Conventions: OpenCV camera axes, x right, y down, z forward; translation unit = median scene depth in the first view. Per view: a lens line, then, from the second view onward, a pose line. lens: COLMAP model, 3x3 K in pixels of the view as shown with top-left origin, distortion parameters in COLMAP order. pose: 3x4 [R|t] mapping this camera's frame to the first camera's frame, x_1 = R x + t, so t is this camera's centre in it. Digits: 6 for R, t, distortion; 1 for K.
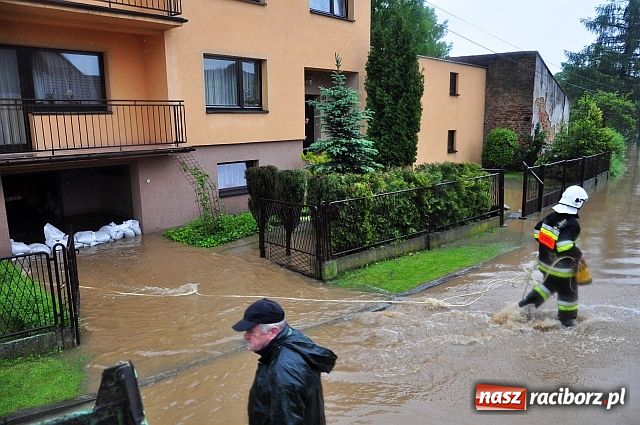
lens RADIAL K [[490.5, 0, 326.8], [0, 490.5, 214.0], [0, 0, 1]] dist [-0.039355, -0.000241]
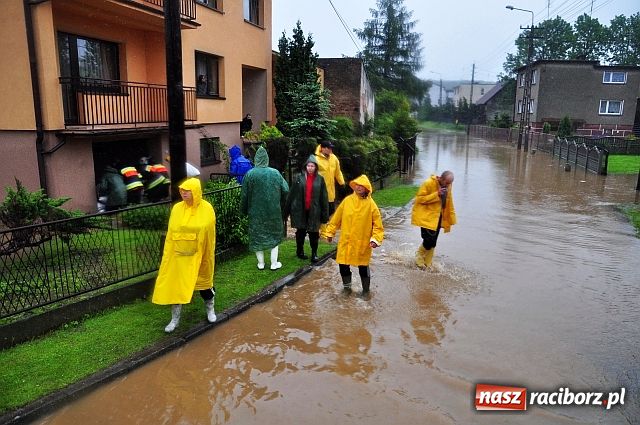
lens RADIAL K [[490.5, 0, 326.8], [0, 490.5, 214.0], [0, 0, 1]] dist [-0.039355, -0.000241]
pose [[0.883150, -0.074384, 0.463155, -0.453437], [0.066528, 0.997229, 0.033301, 0.057865], [-0.464349, 0.001403, 0.885651, -0.214334]]
